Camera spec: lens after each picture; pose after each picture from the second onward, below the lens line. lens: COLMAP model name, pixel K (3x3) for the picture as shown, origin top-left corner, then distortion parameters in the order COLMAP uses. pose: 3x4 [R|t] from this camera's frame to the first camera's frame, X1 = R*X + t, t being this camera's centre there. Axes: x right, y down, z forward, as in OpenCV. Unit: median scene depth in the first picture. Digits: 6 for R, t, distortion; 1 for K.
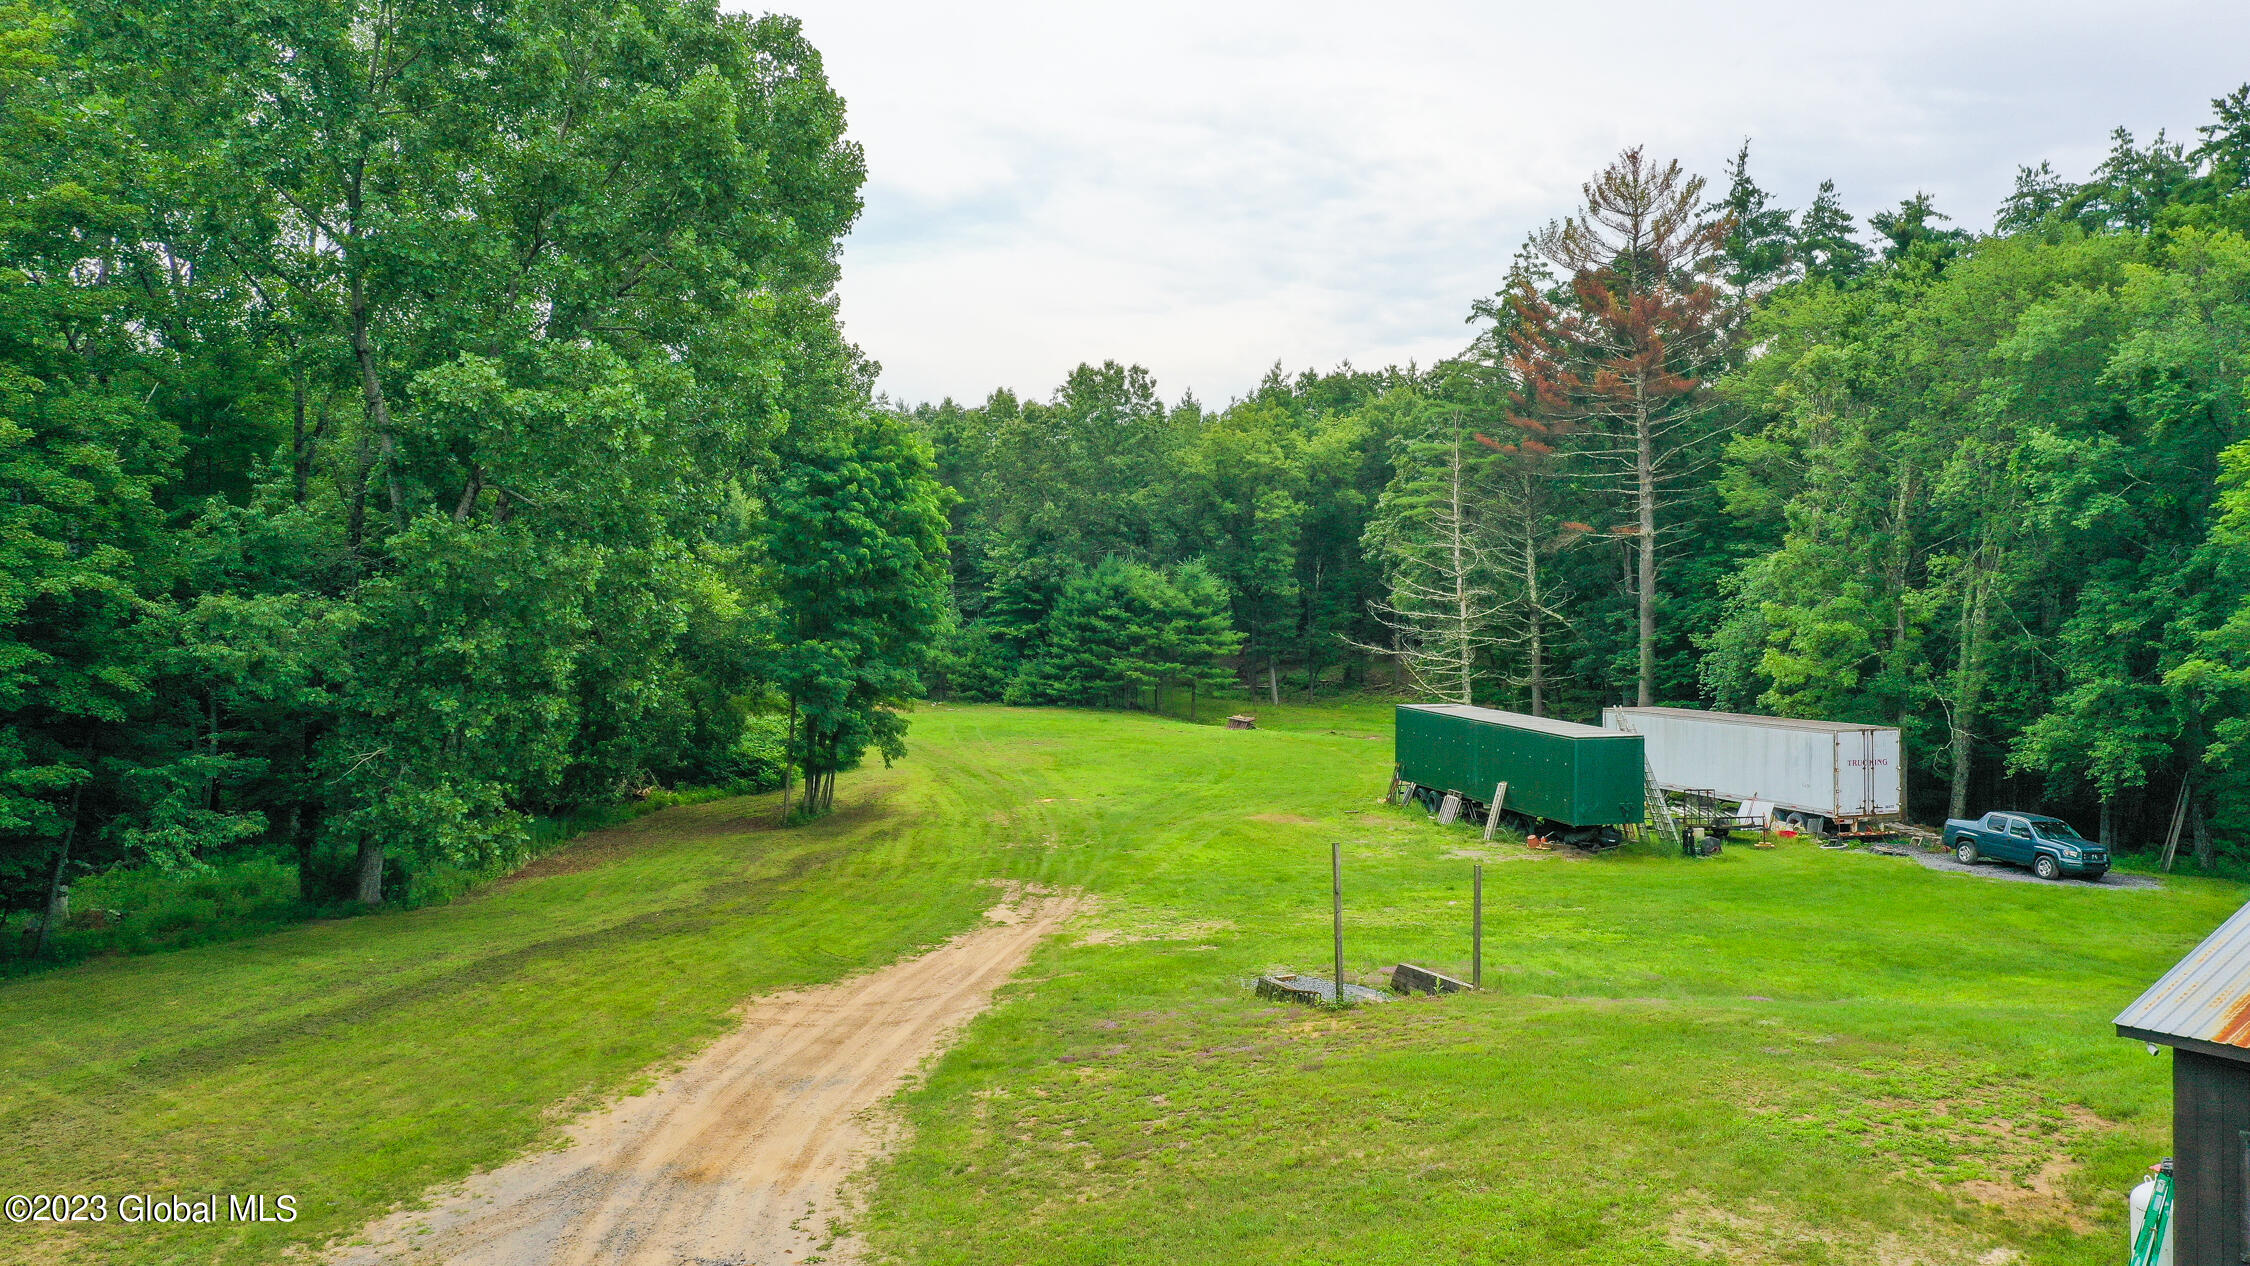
lens RADIAL K [[1783.6, 0, 1119.3], [0, 1783.6, 615.7], [0, 0, 1]] dist [0.011970, 0.003018]
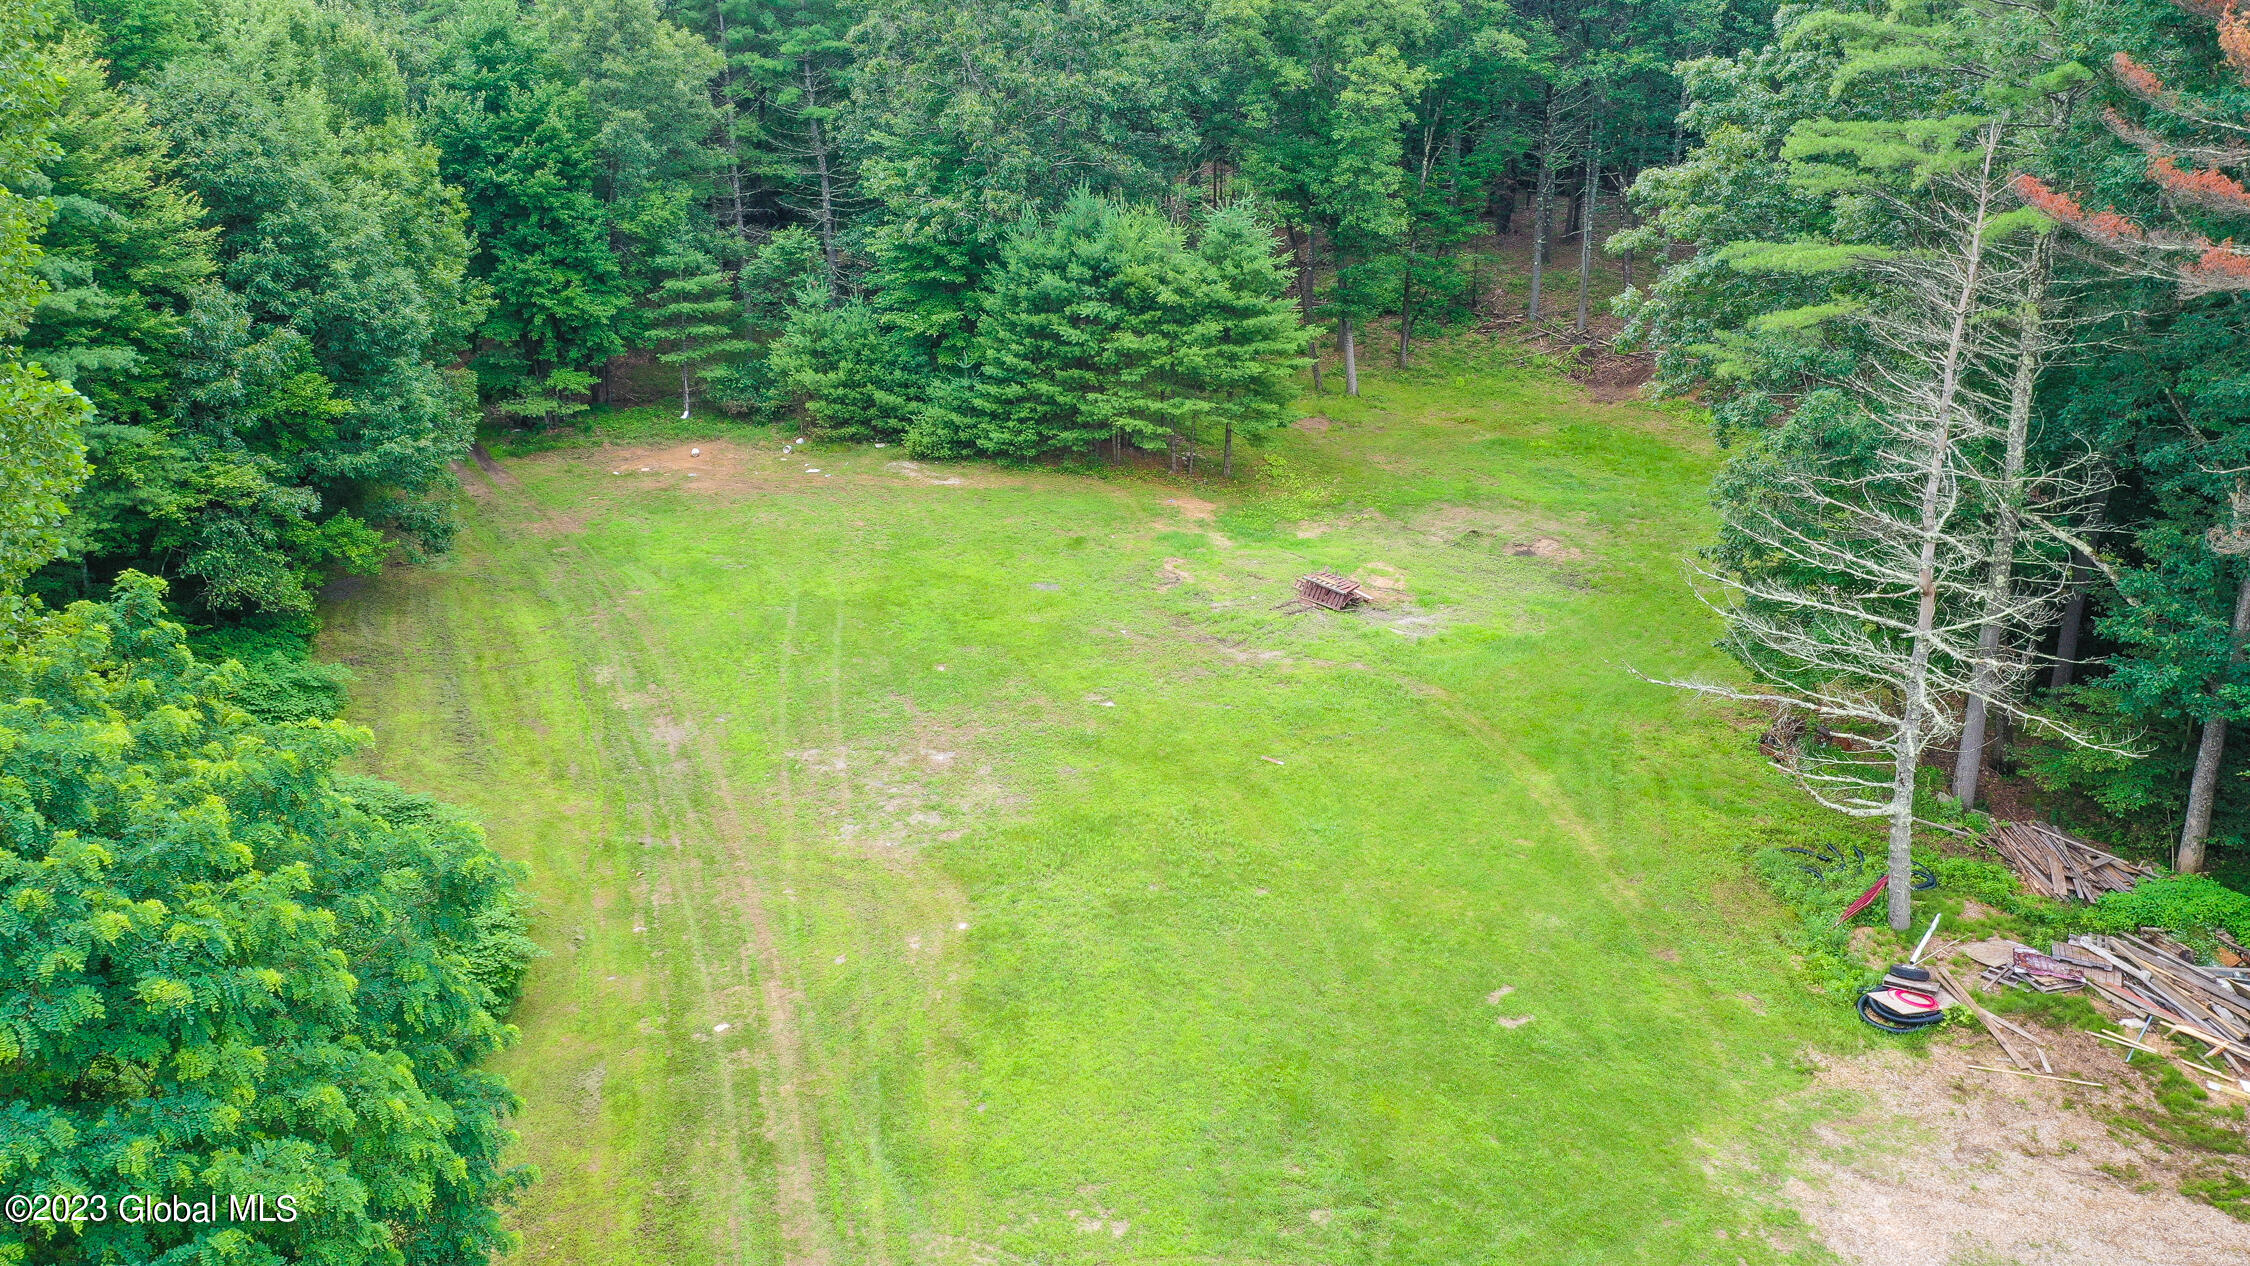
lens RADIAL K [[1783.6, 0, 1113.3], [0, 1783.6, 629.9], [0, 0, 1]] dist [0.011970, 0.003018]
pose [[0.999927, -0.008660, 0.008408, -0.002639], [0.005037, 0.932423, 0.361334, -0.155284], [-0.010969, -0.361265, 0.932399, 0.619822]]
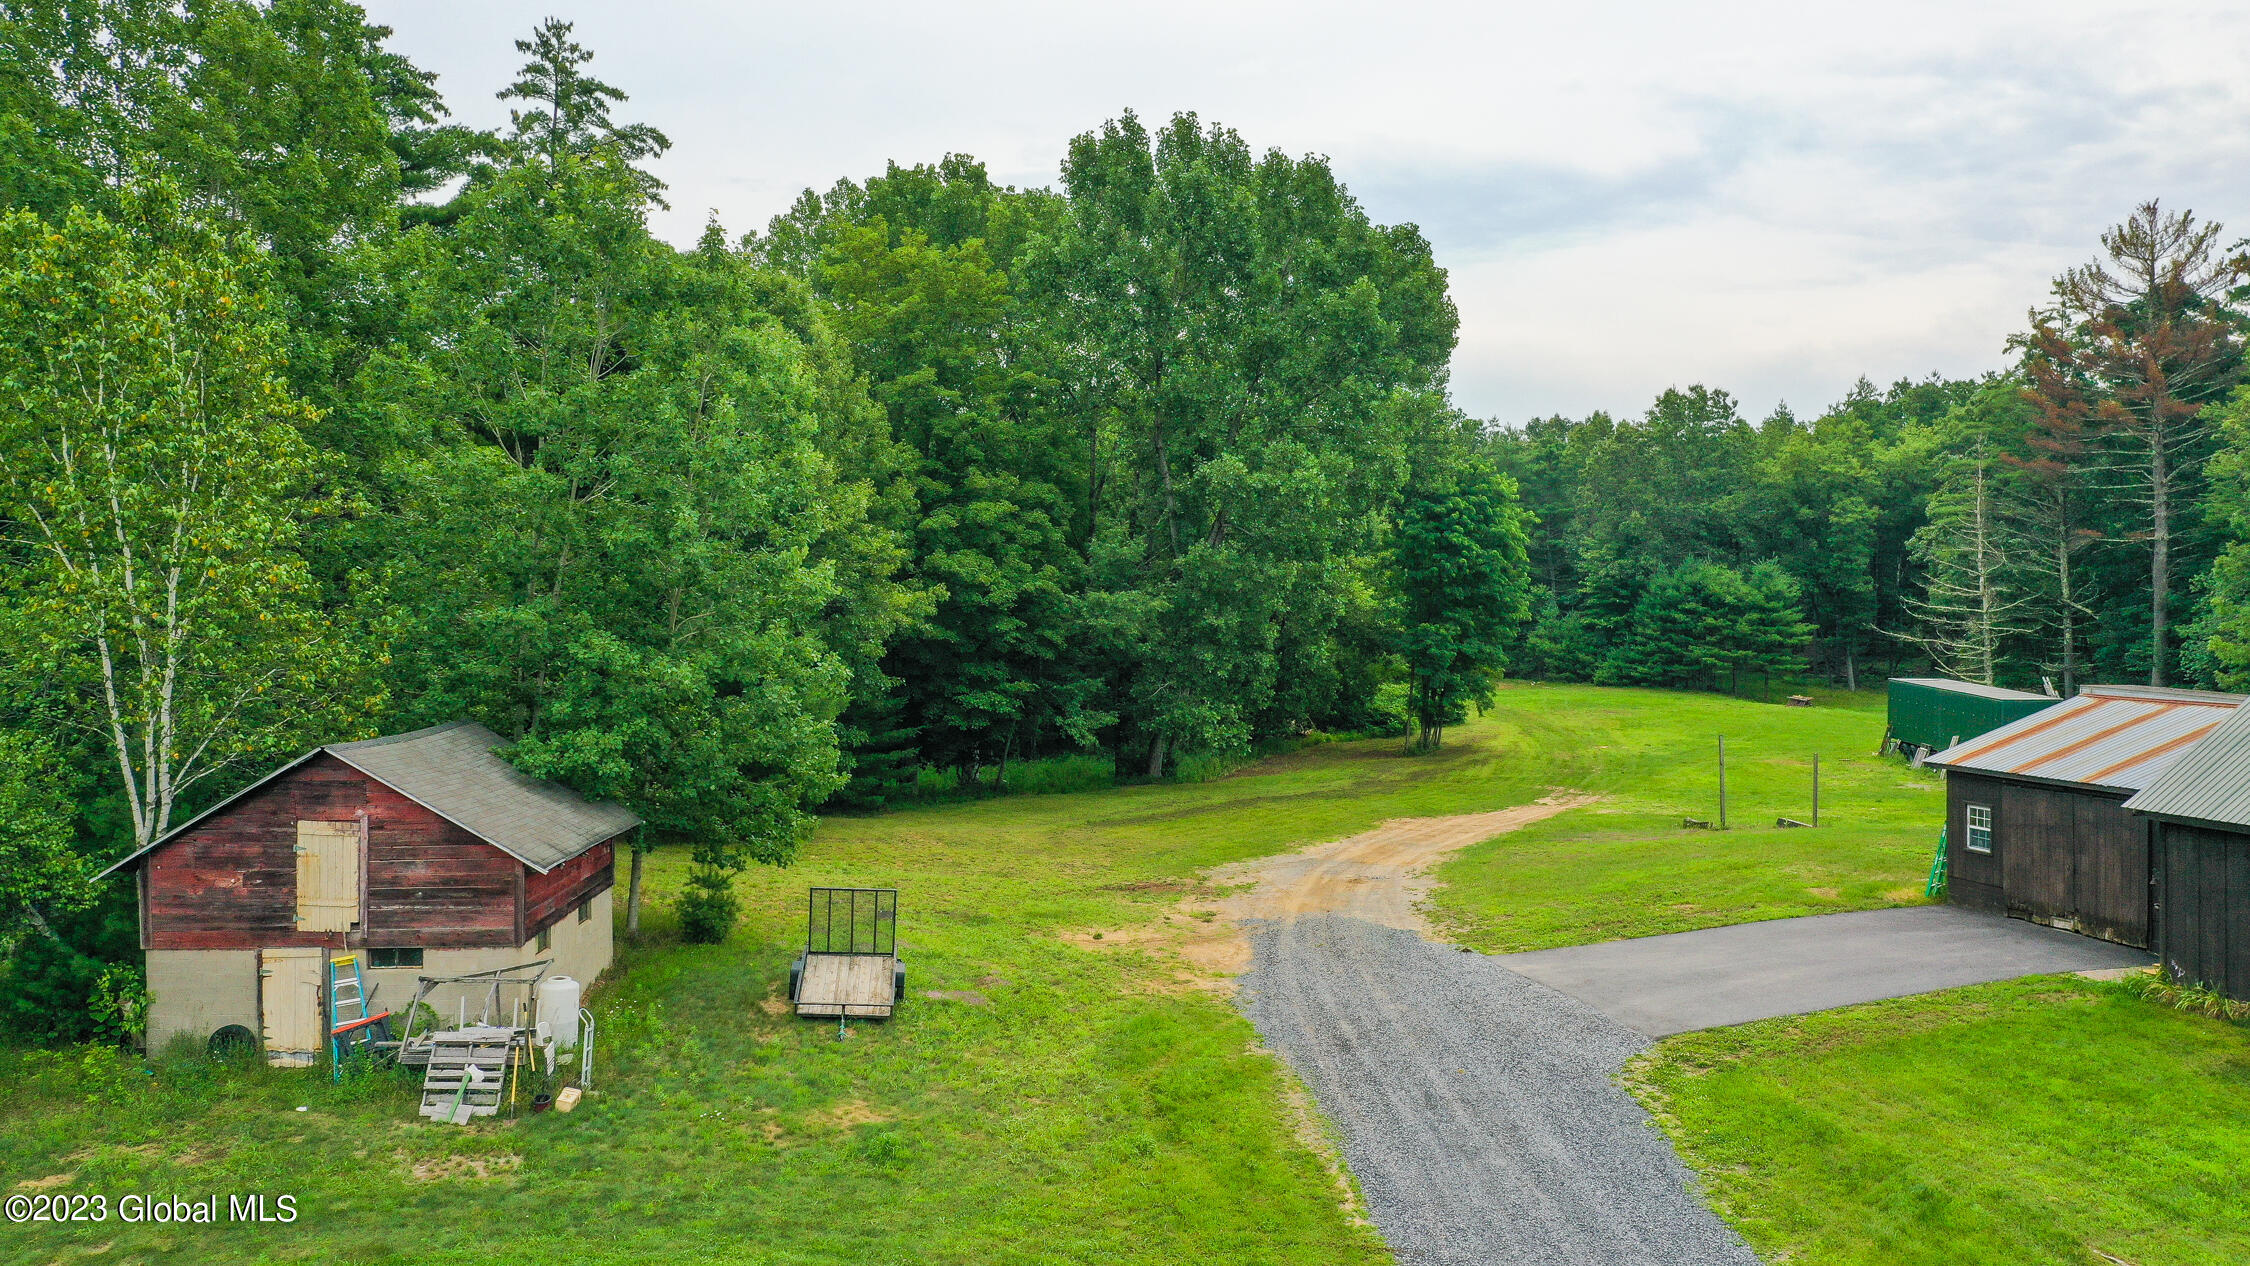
lens RADIAL K [[1783.6, 0, 1121.8], [0, 1783.6, 630.1], [0, 0, 1]] dist [0.011970, 0.003018]
pose [[0.940812, 0.007782, -0.338840, 0.058567], [-0.004240, 0.999928, 0.011192, 0.003071], [0.338903, -0.009093, 0.940777, -0.301212]]
